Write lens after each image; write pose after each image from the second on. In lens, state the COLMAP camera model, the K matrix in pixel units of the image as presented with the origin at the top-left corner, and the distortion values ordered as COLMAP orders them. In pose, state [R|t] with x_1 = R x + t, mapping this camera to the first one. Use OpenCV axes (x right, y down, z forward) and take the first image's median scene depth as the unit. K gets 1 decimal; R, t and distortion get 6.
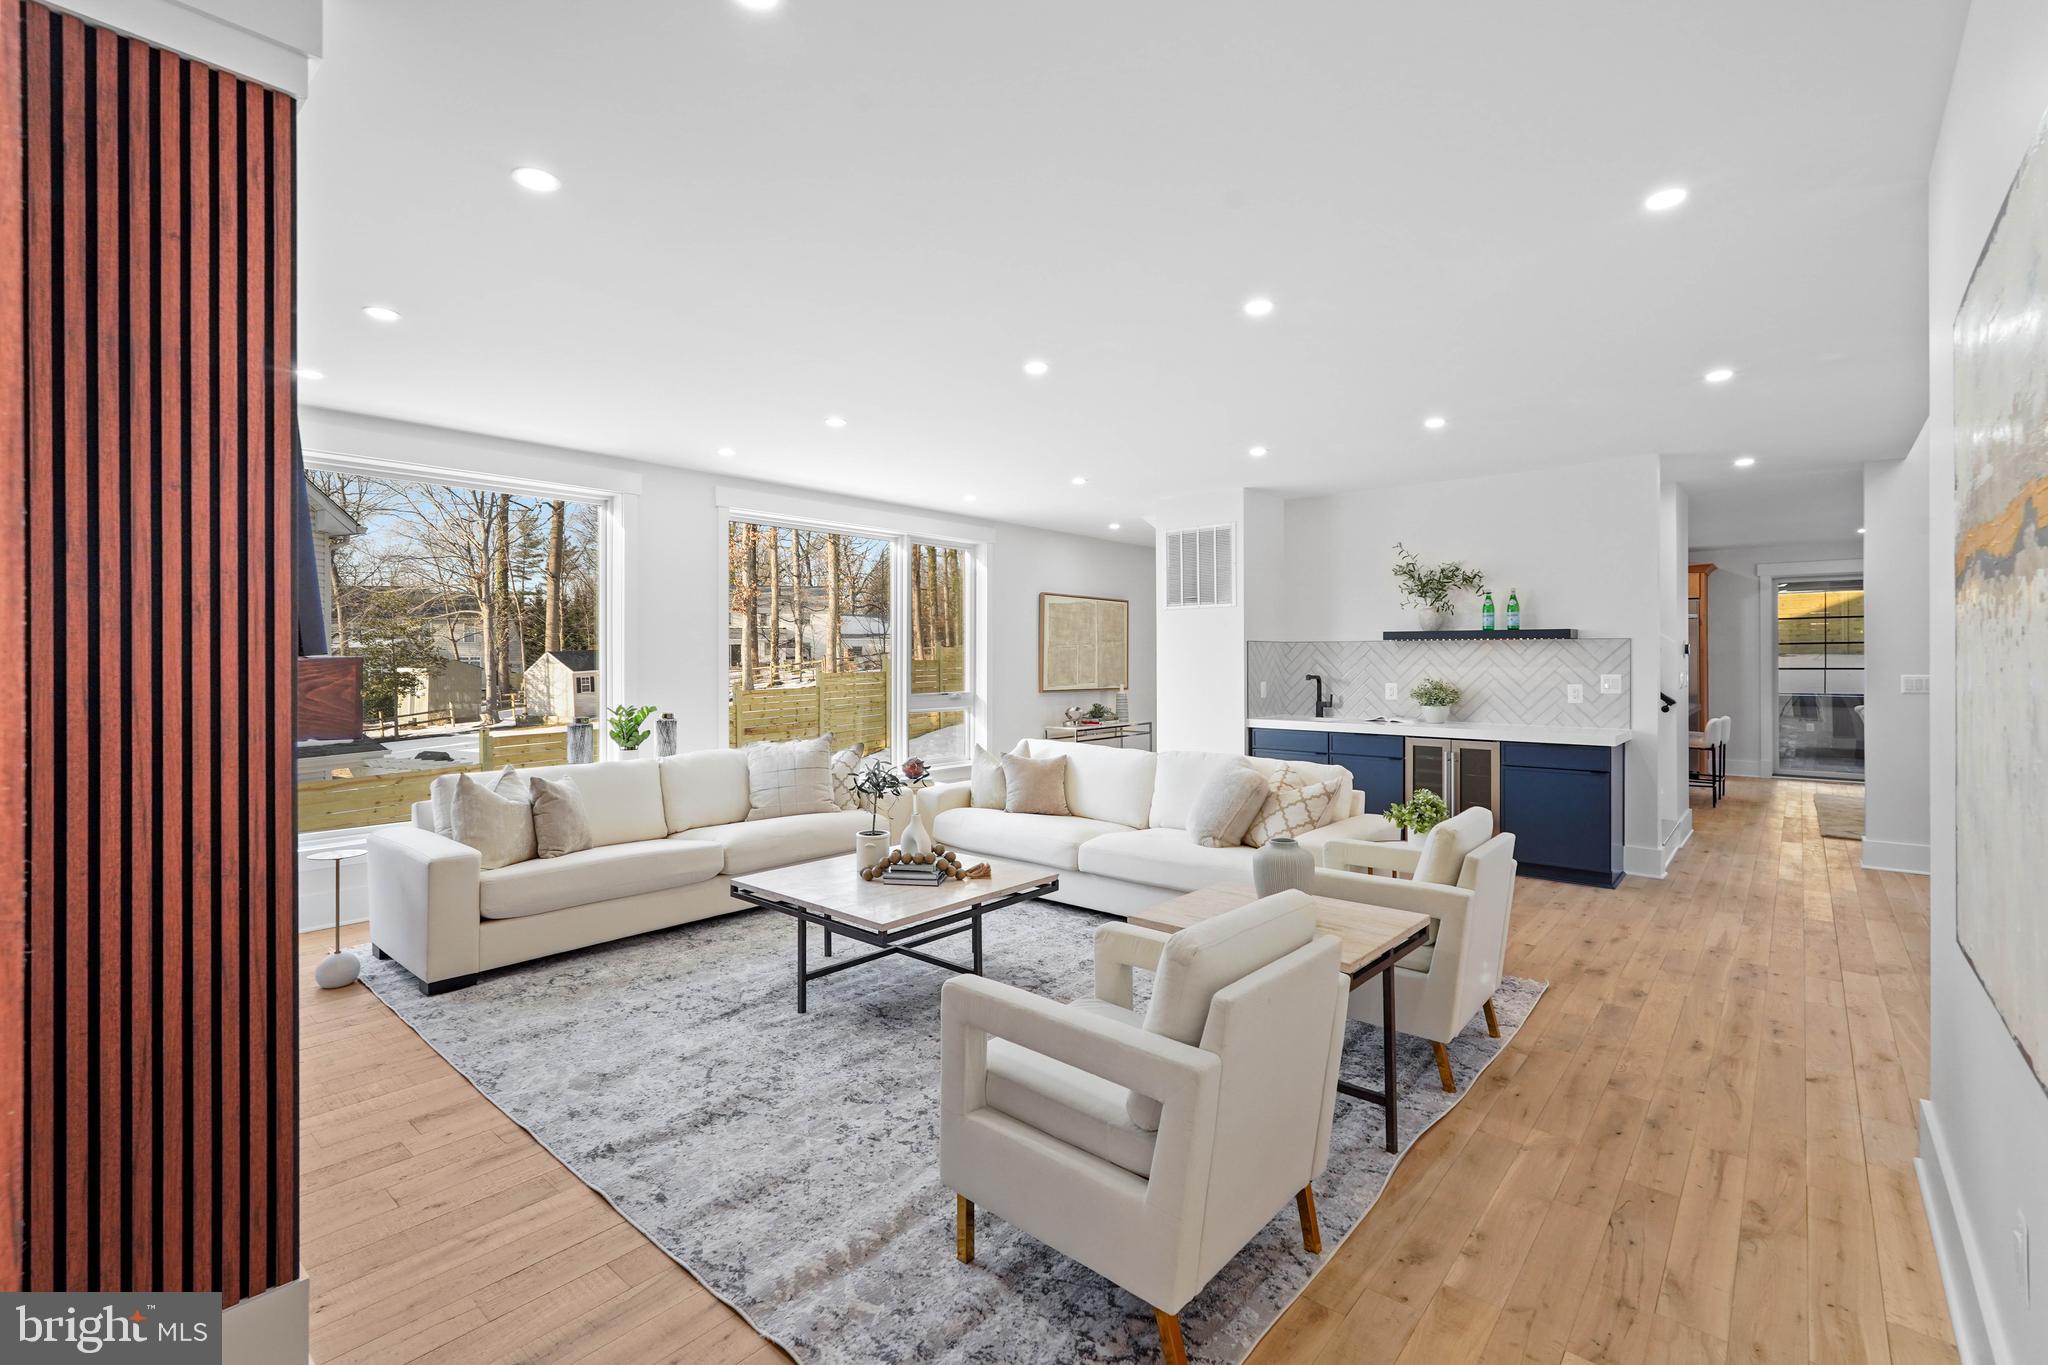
lens RADIAL K [[919.2, 0, 1029.2], [0, 919.2, 654.6], [0, 0, 1]] dist [-0.004239, 0.006173]
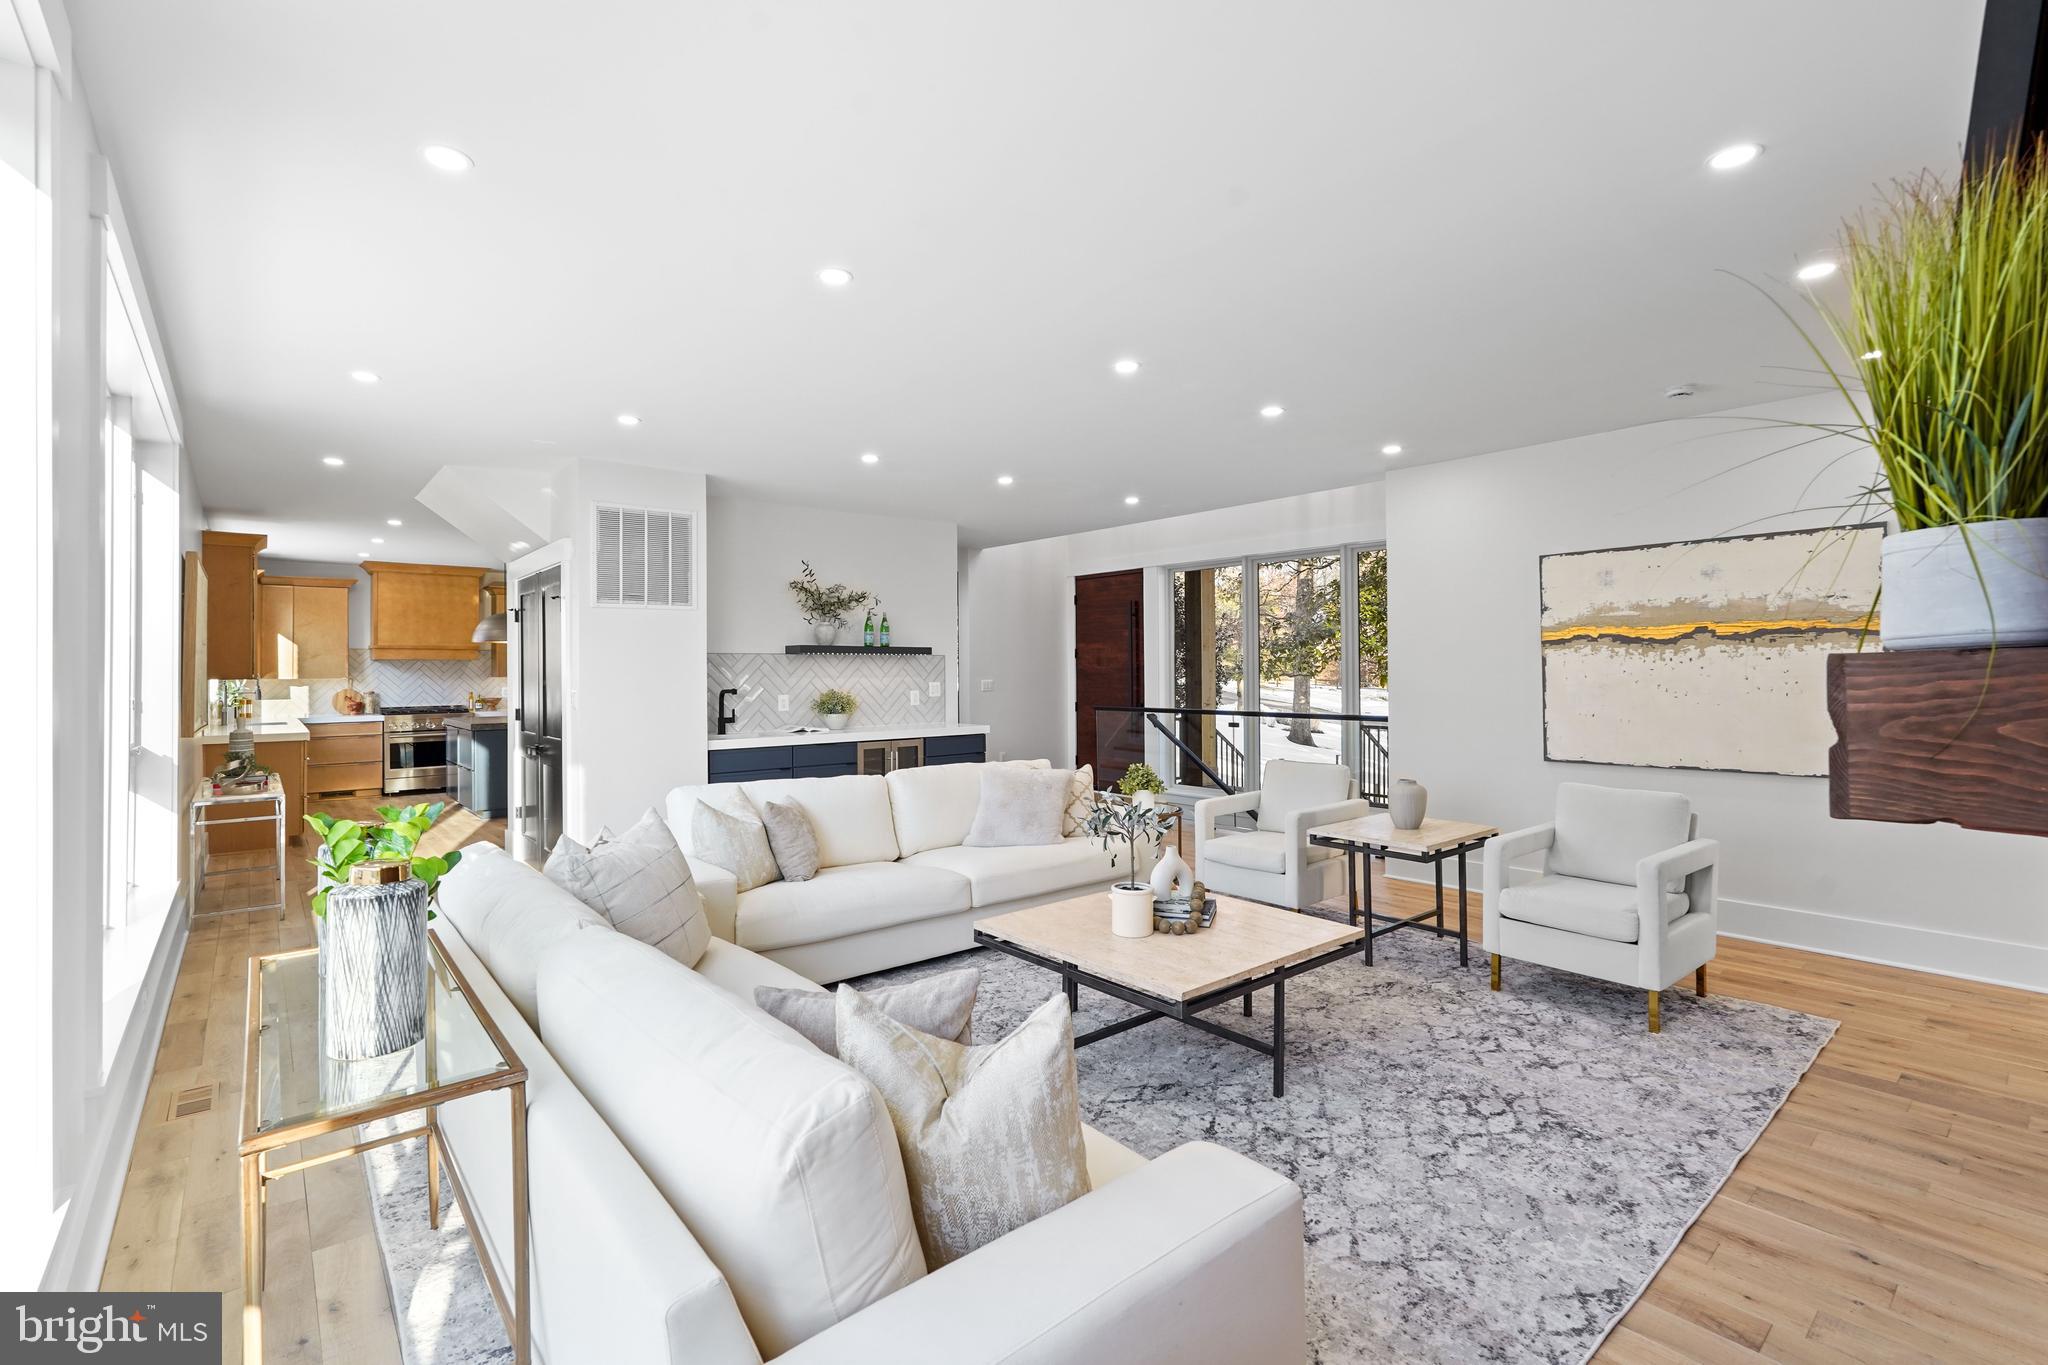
lens RADIAL K [[919.2, 0, 1041.2], [0, 919.2, 657.7], [0, 0, 1]] dist [-0.004239, 0.006173]
pose [[0.153833, 0.012648, 0.988016, -0.678617], [0.003484, 0.999905, -0.013343, 0.004600], [-0.988091, 0.005494, 0.153775, 0.661115]]
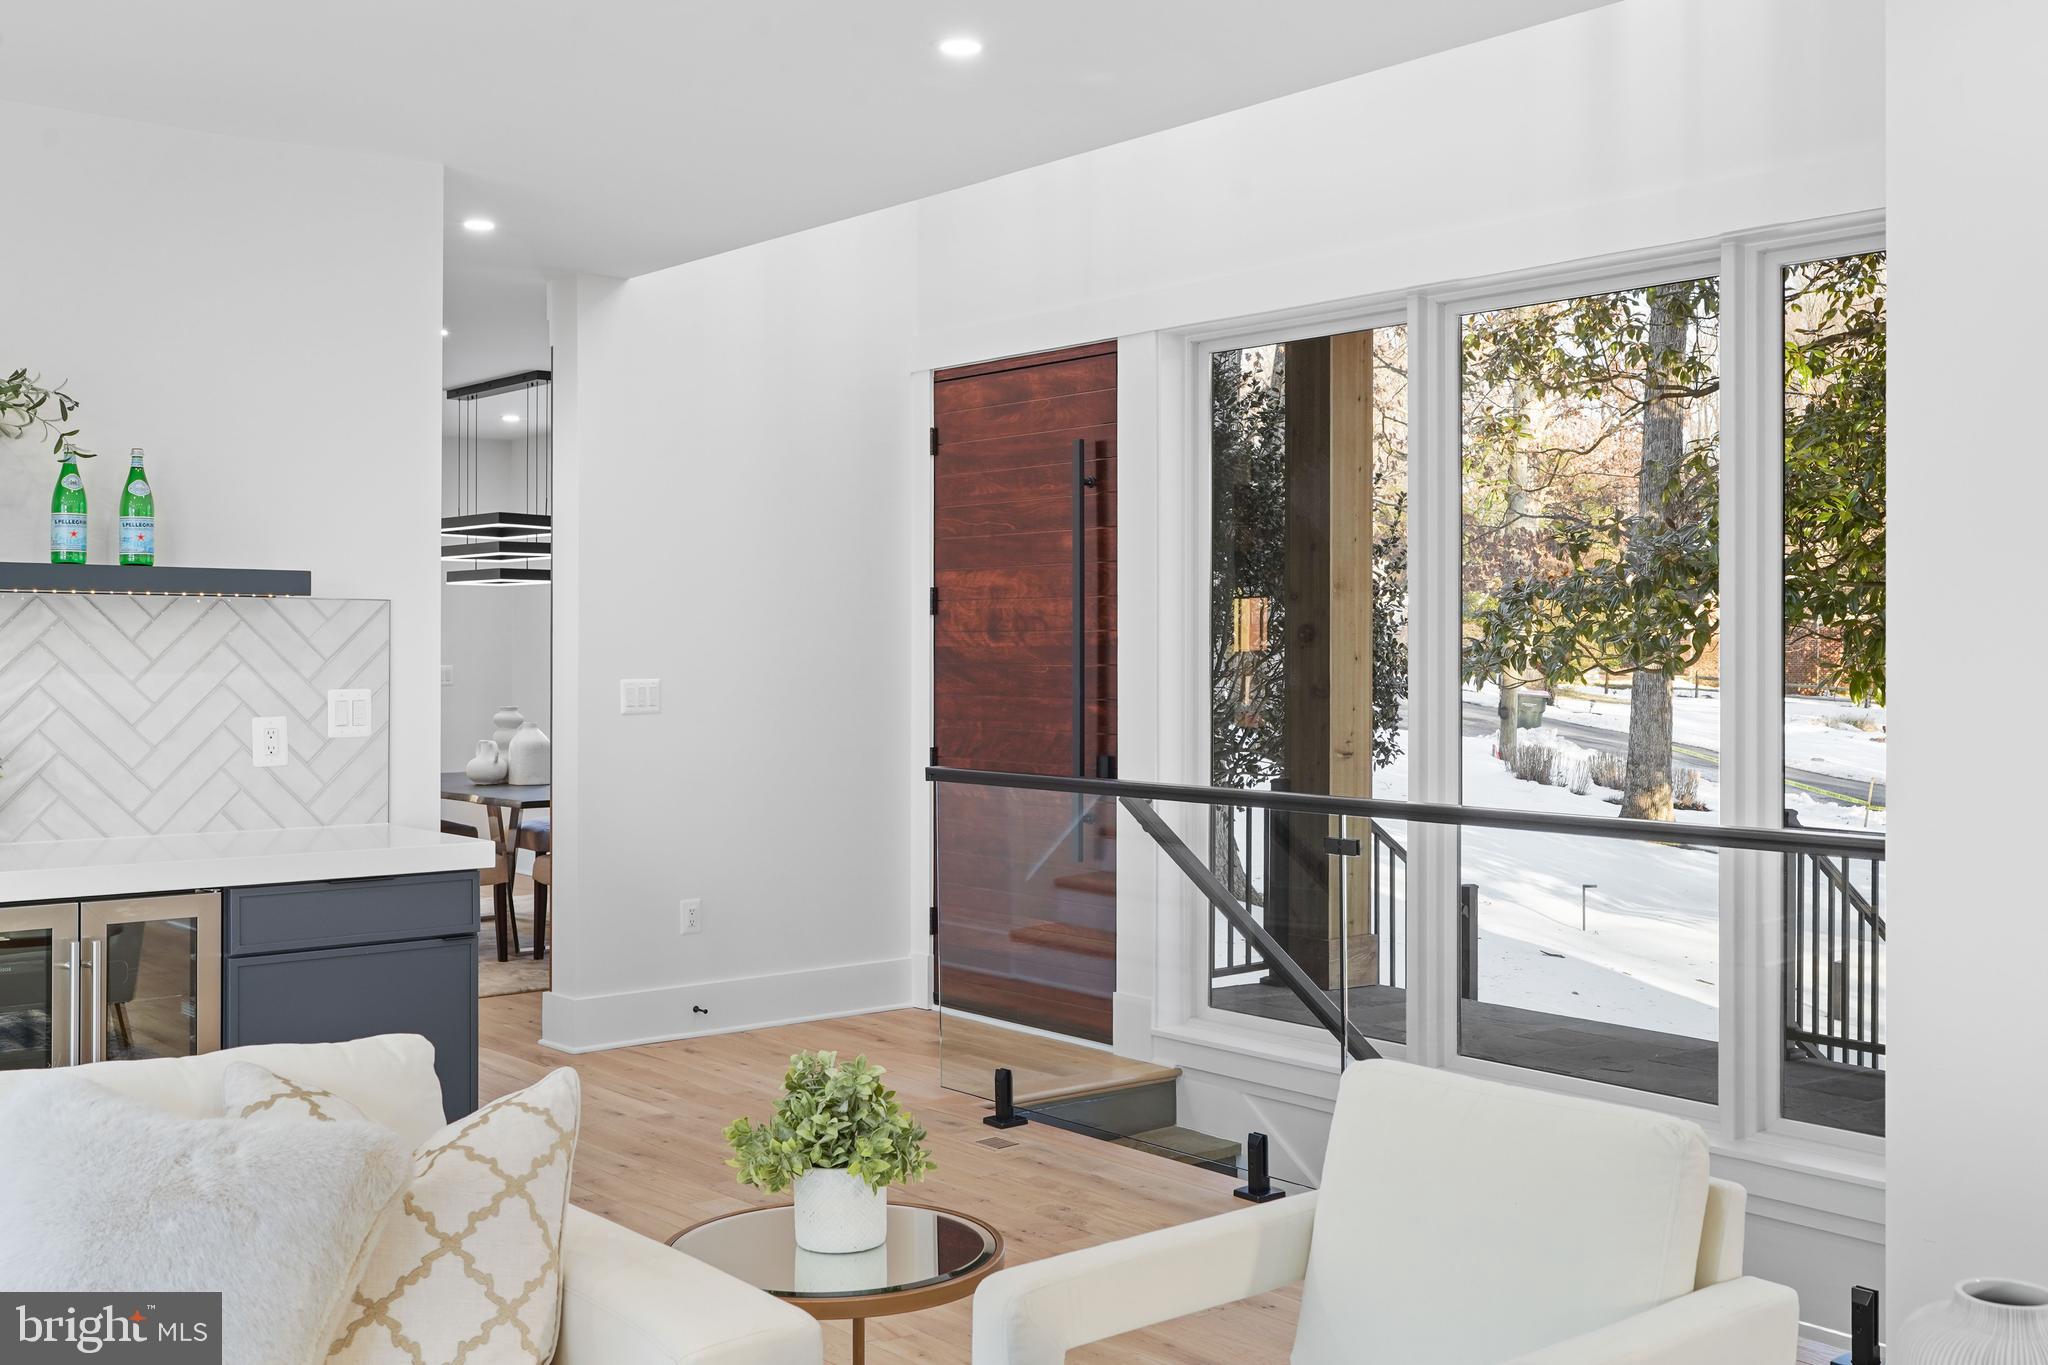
lens RADIAL K [[2059.9, 0, 1030.5], [0, 2059.9, 661.4], [0, 0, 1]] dist [-0.008883, 0.000000]
pose [[0.178947, -0.005408, 0.983844, -0.195748], [-0.005646, 0.999963, 0.006523, 0.002087], [-0.983842, -0.006722, 0.178910, 0.566642]]
